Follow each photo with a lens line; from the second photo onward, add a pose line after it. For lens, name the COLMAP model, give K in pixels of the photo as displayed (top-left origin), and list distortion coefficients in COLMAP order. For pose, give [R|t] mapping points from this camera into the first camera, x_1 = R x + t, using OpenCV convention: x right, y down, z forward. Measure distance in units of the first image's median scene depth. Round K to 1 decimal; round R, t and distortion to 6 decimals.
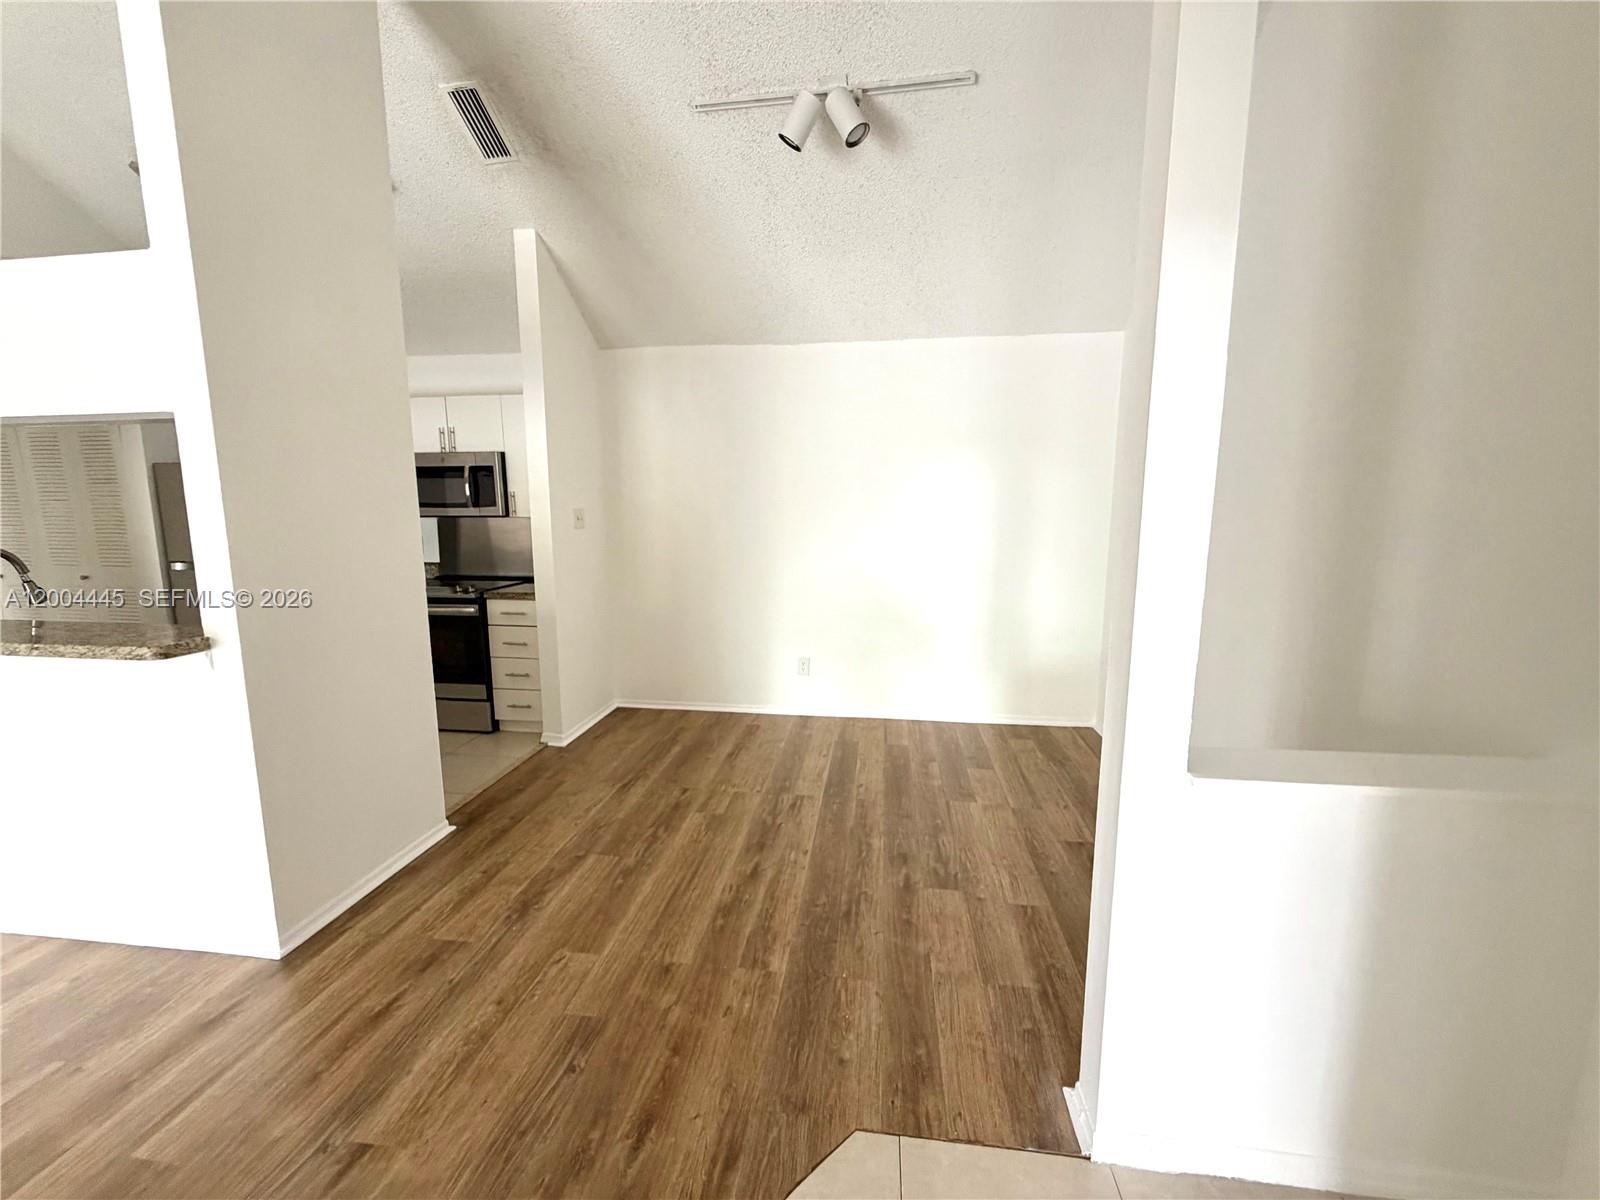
lens RADIAL K [[634.8, 0, 800.7], [0, 634.8, 602.2], [0, 0, 1]] dist [0.001214, -0.000440]
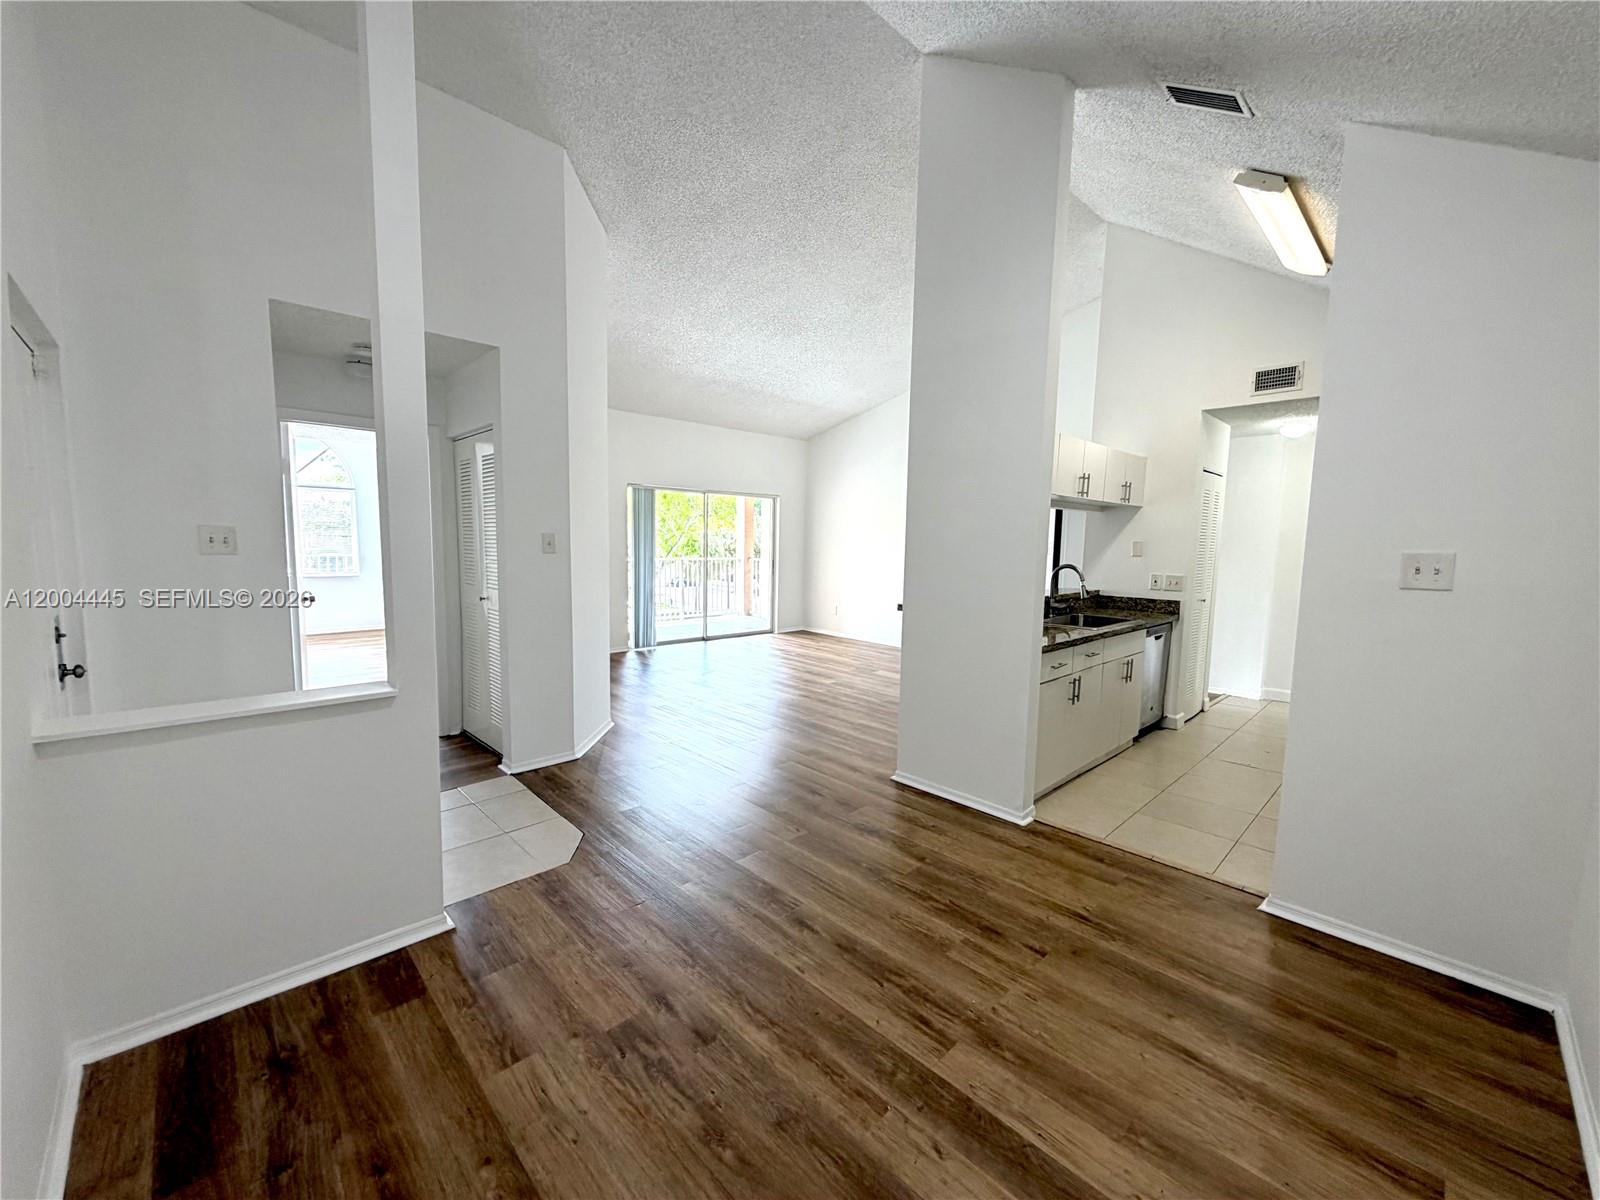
lens RADIAL K [[634.8, 0, 796.8], [0, 634.8, 601.6], [0, 0, 1]] dist [0.001214, -0.000440]
pose [[-0.620446, 0.065947, -0.781472, 0.600425], [-0.135790, 0.972374, 0.189867, -0.204414], [0.772404, 0.223918, -0.594350, 1.360247]]
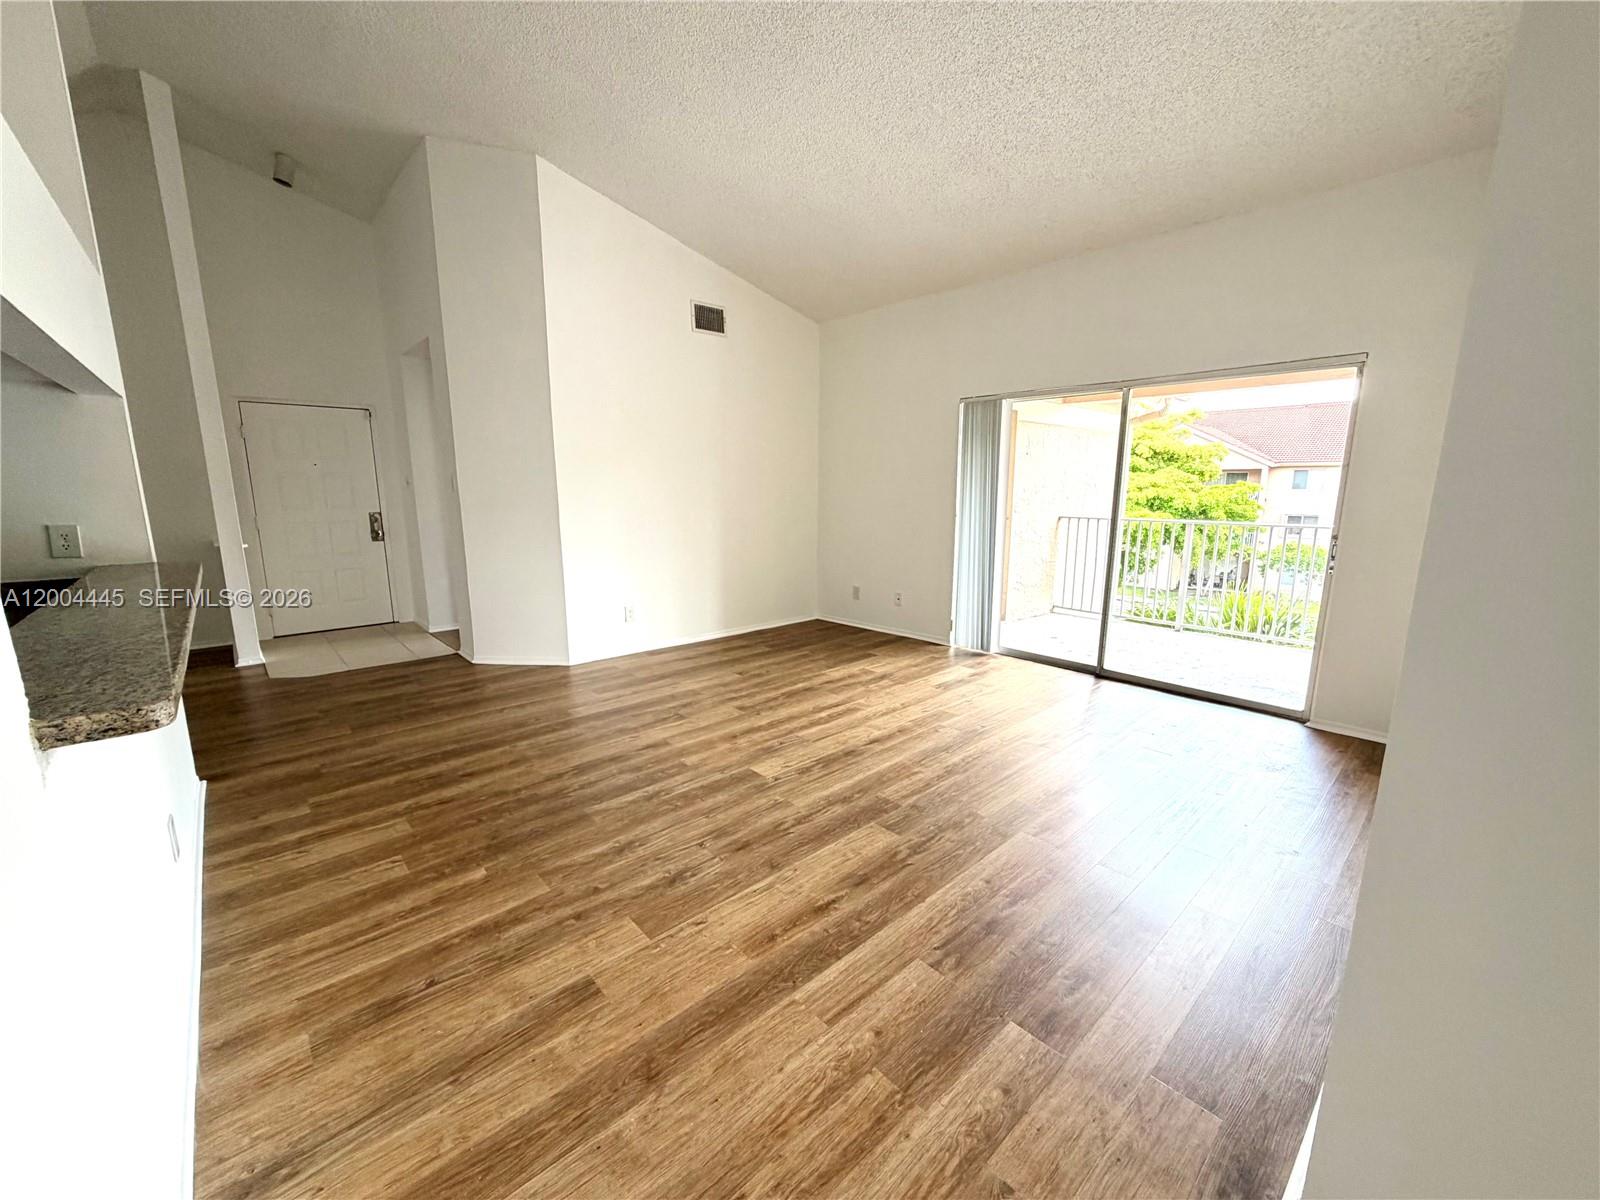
lens RADIAL K [[634.8, 0, 795.1], [0, 634.8, 599.3], [0, 0, 1]] dist [0.001214, -0.000440]
pose [[-0.761956, -0.118266, 0.636739, -2.076094], [0.093695, 0.952710, 0.289075, -0.099159], [-0.640816, 0.279922, -0.714842, 0.805309]]
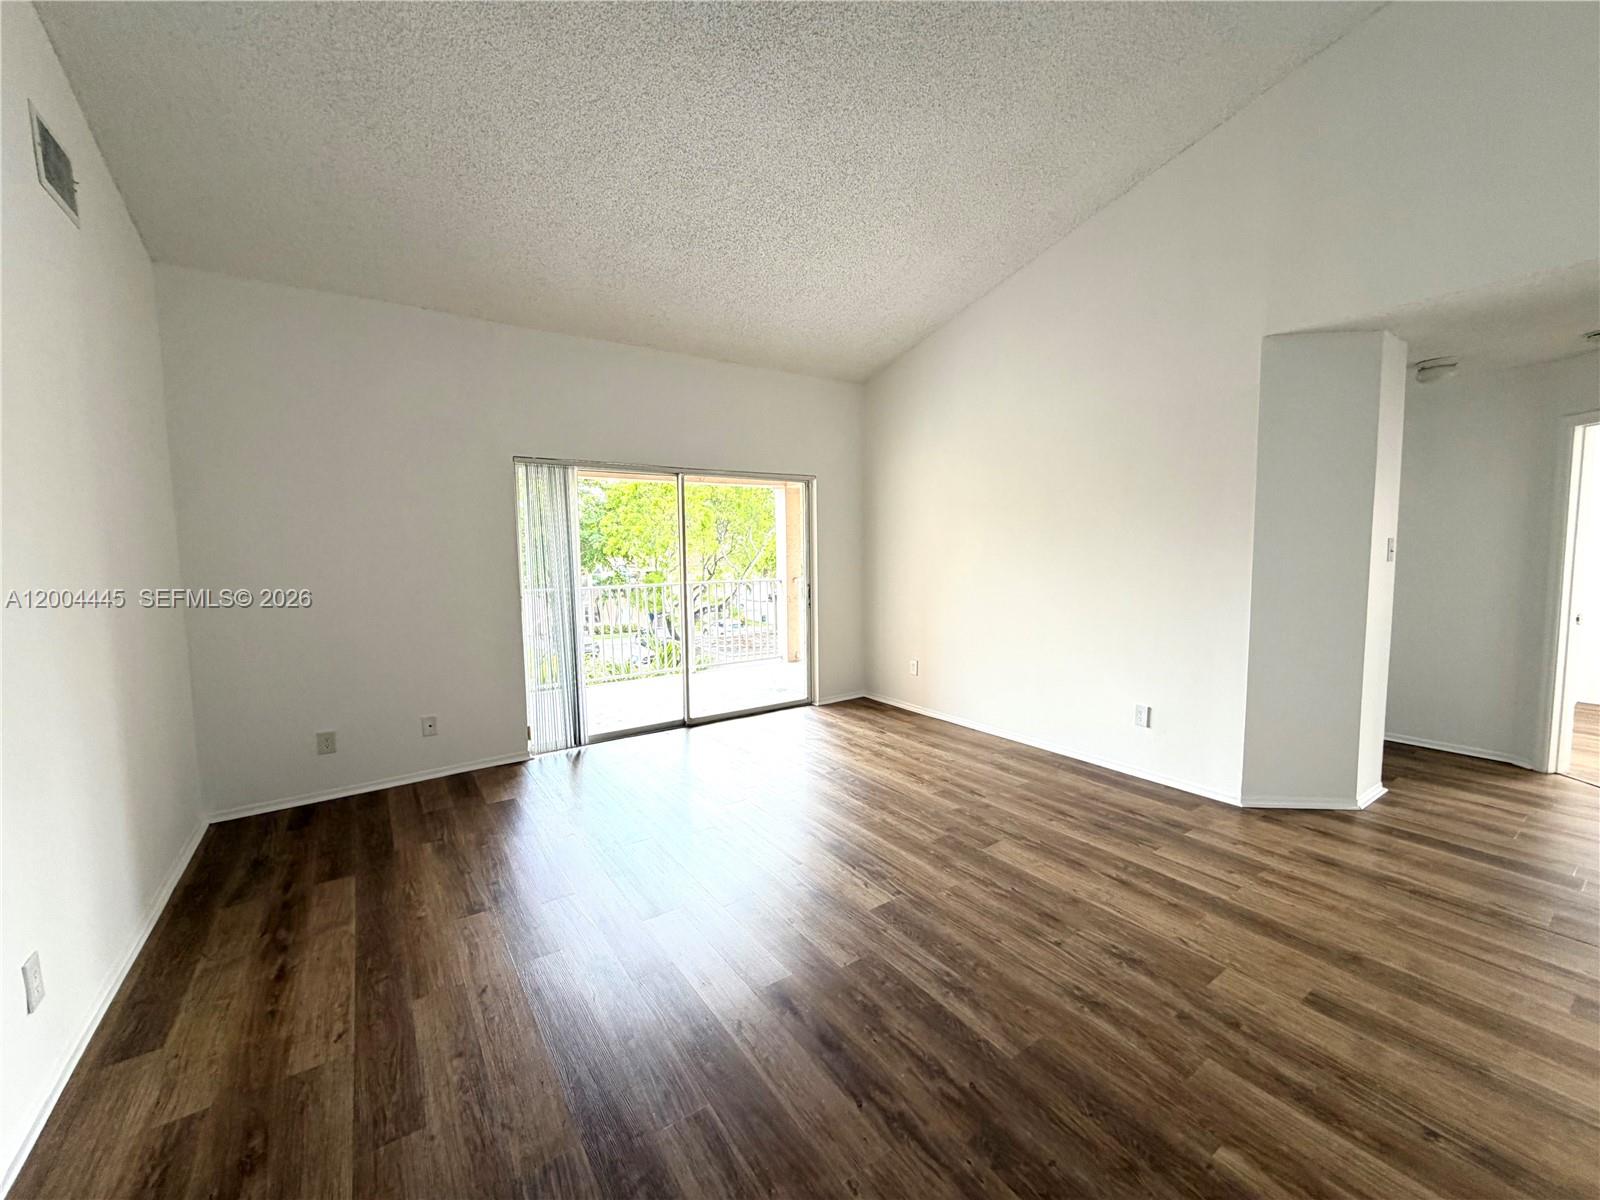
lens RADIAL K [[634.8, 0, 799.2], [0, 634.8, 599.2], [0, 0, 1]] dist [0.001214, -0.000440]
pose [[-0.738002, 0.064086, -0.671749, -0.629894], [-0.085815, 0.978484, 0.187627, -0.085668], [0.669320, 0.196116, -0.716624, 0.620103]]
